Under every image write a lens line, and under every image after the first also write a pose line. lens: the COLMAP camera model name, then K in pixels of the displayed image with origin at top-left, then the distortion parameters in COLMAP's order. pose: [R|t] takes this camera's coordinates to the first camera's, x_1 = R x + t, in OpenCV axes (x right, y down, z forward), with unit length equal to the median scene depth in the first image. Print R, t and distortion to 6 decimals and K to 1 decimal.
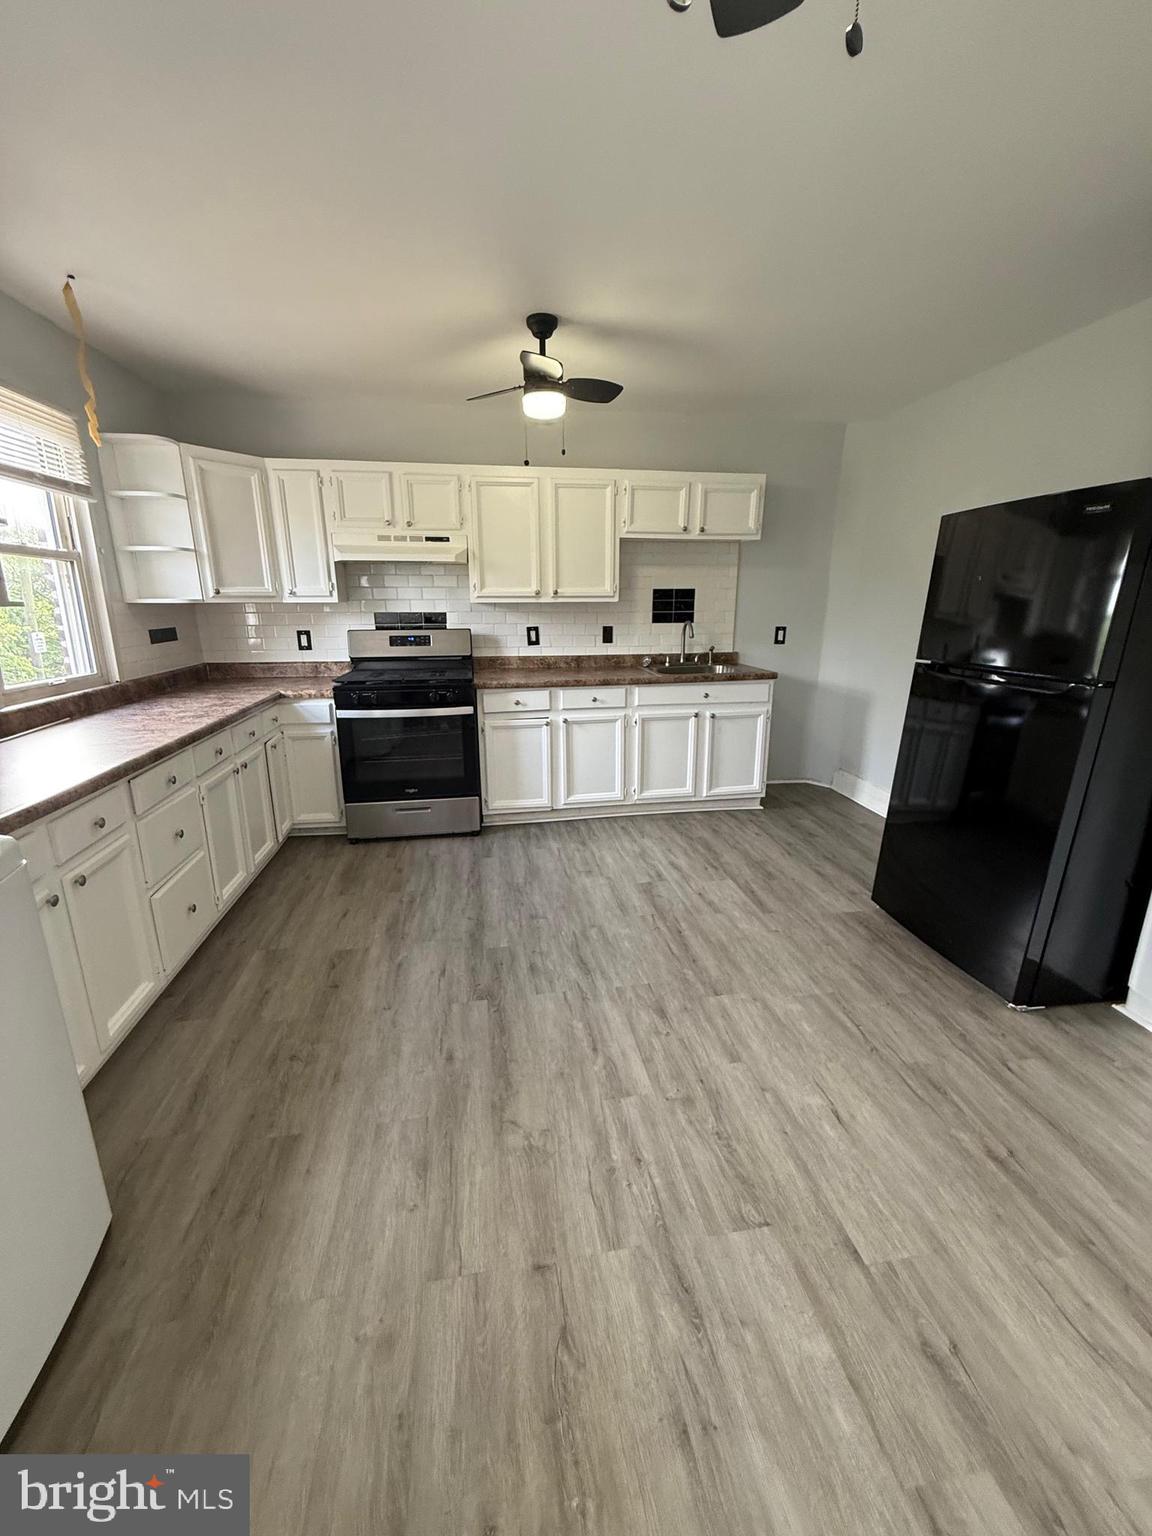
lens RADIAL K [[616.4, 0, 575.6], [0, 616.4, 760.2], [0, 0, 1]] dist [0.000222, -0.000099]
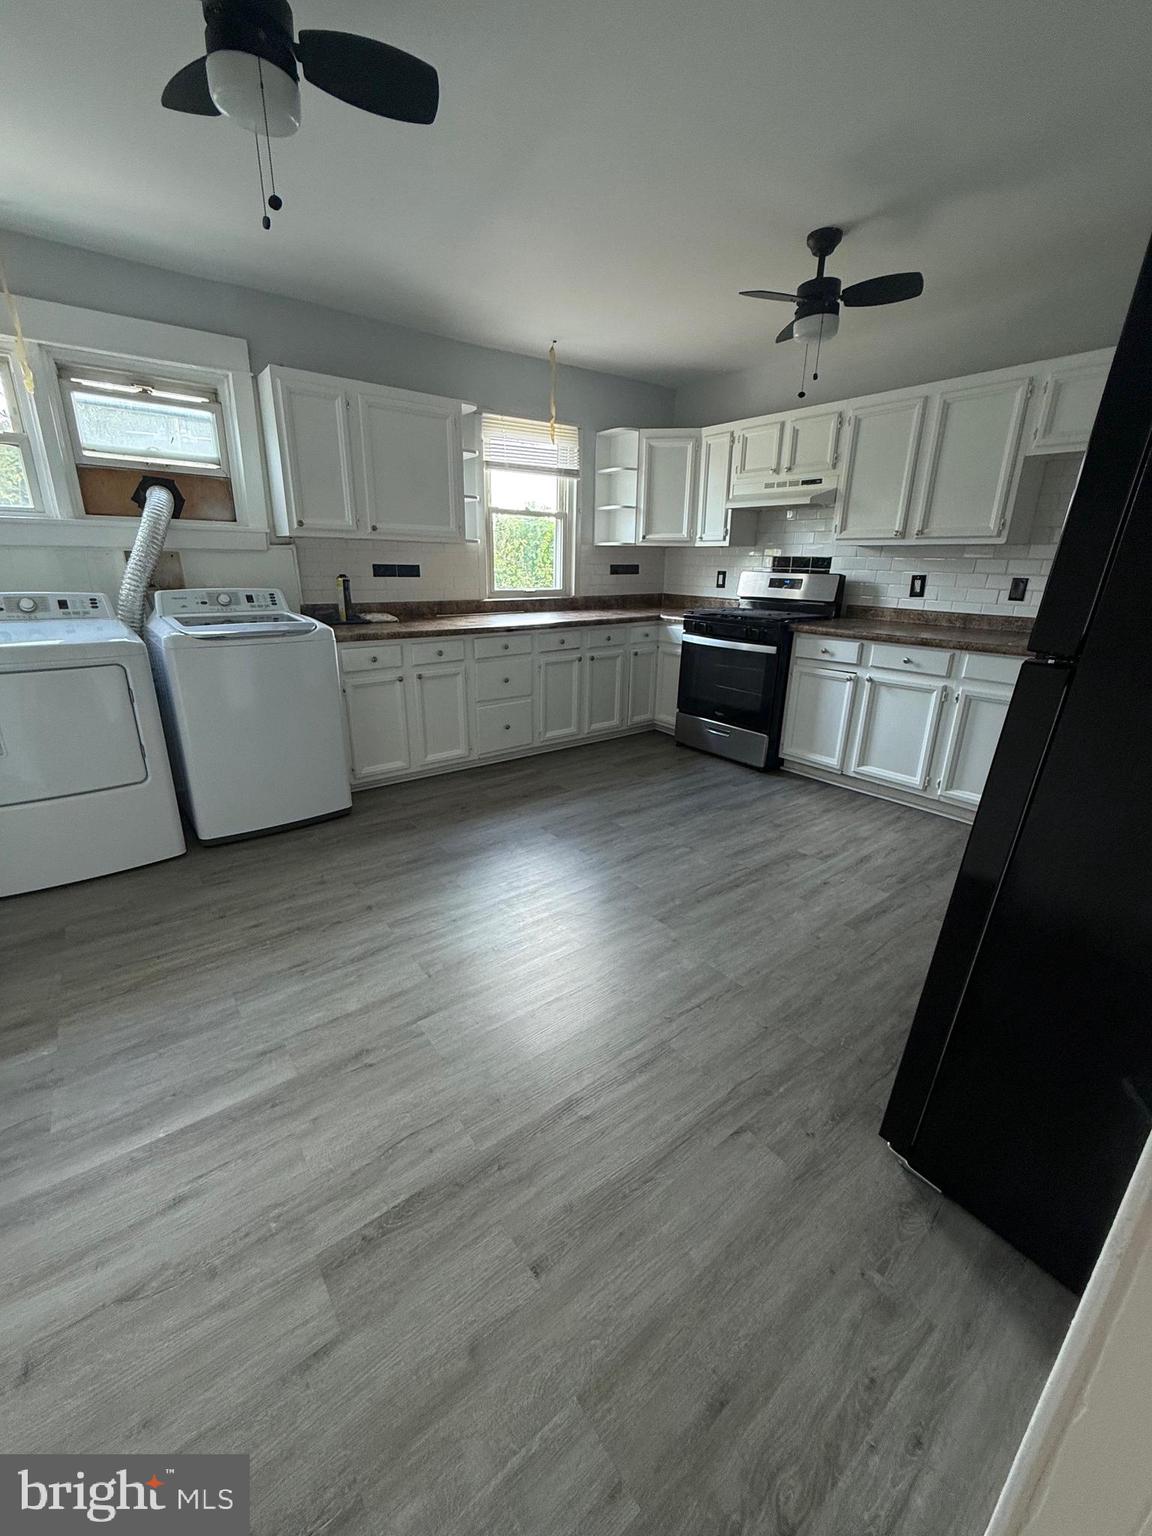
lens RADIAL K [[616.4, 0, 575.6], [0, 616.4, 760.2], [0, 0, 1]] dist [0.000222, -0.000099]
pose [[0.472244, 0.282426, -0.834998, 0.600952], [-0.233467, 0.953526, 0.190476, -0.024704], [0.849988, 0.104993, 0.516234, 0.202679]]
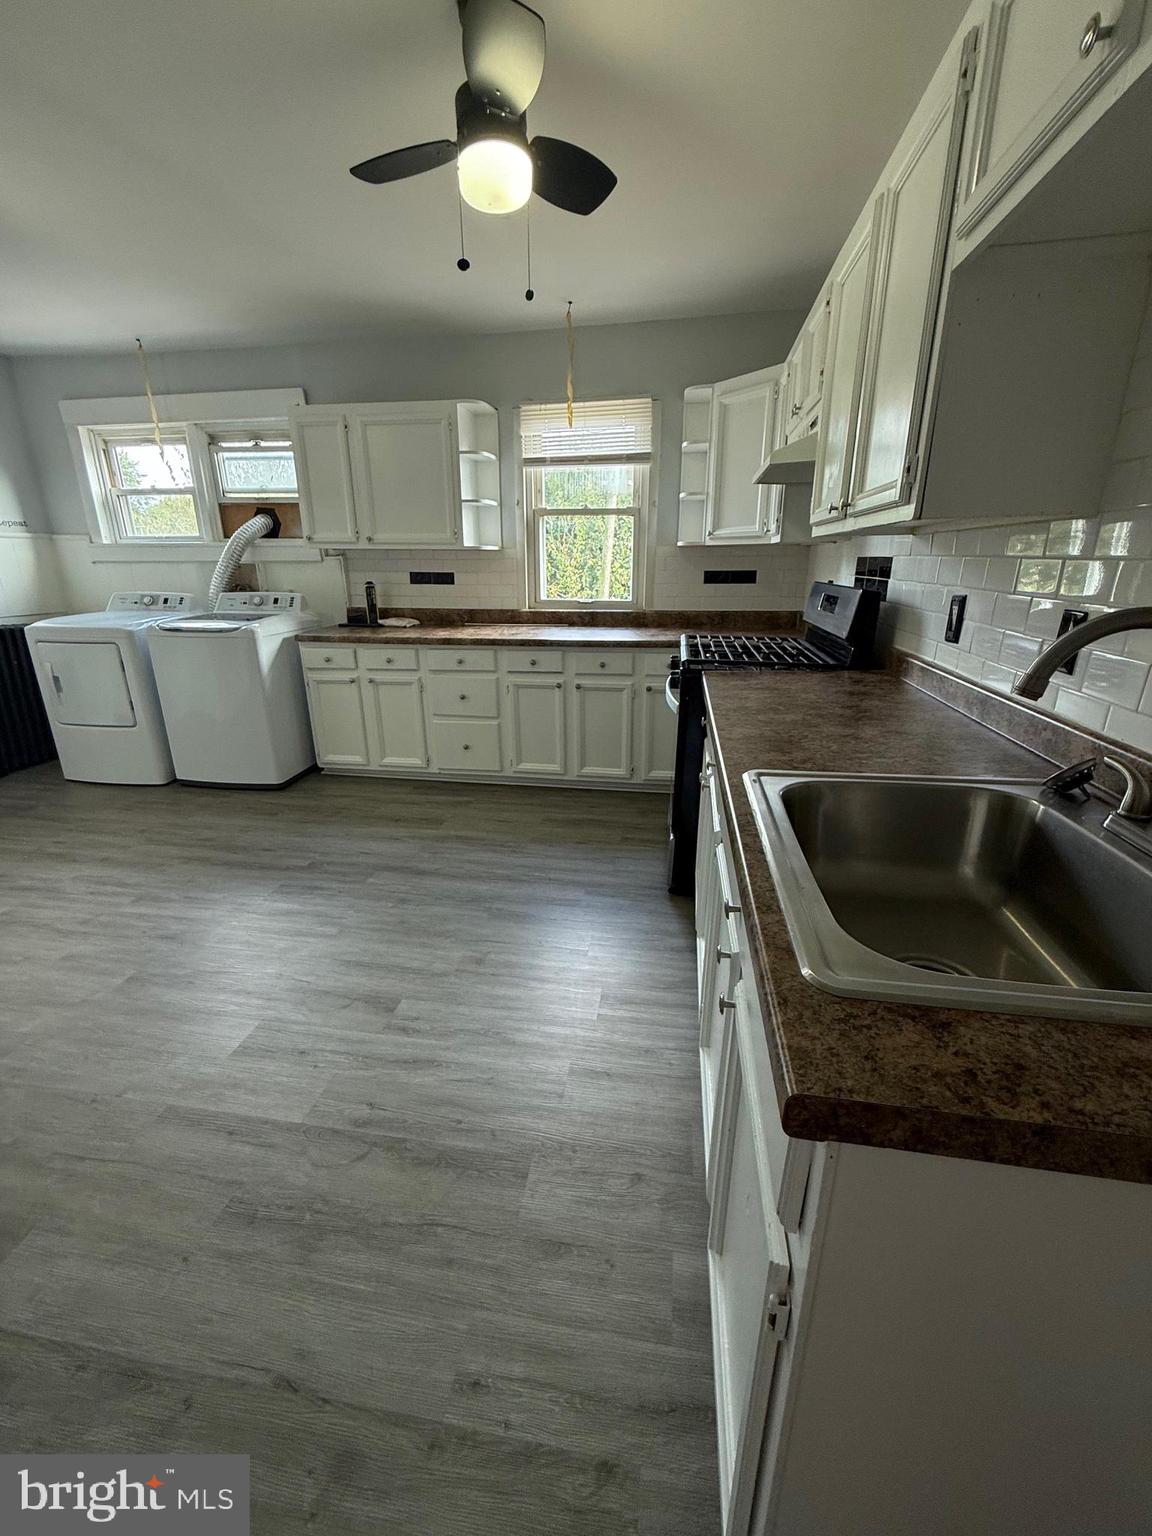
lens RADIAL K [[616.4, 0, 575.6], [0, 616.4, 760.2], [0, 0, 1]] dist [0.000222, -0.000099]
pose [[-0.317084, 0.298107, -0.900328, 0.472601], [-0.232082, 0.896063, 0.378431, -0.257691], [0.919563, 0.328944, -0.214942, 1.075412]]
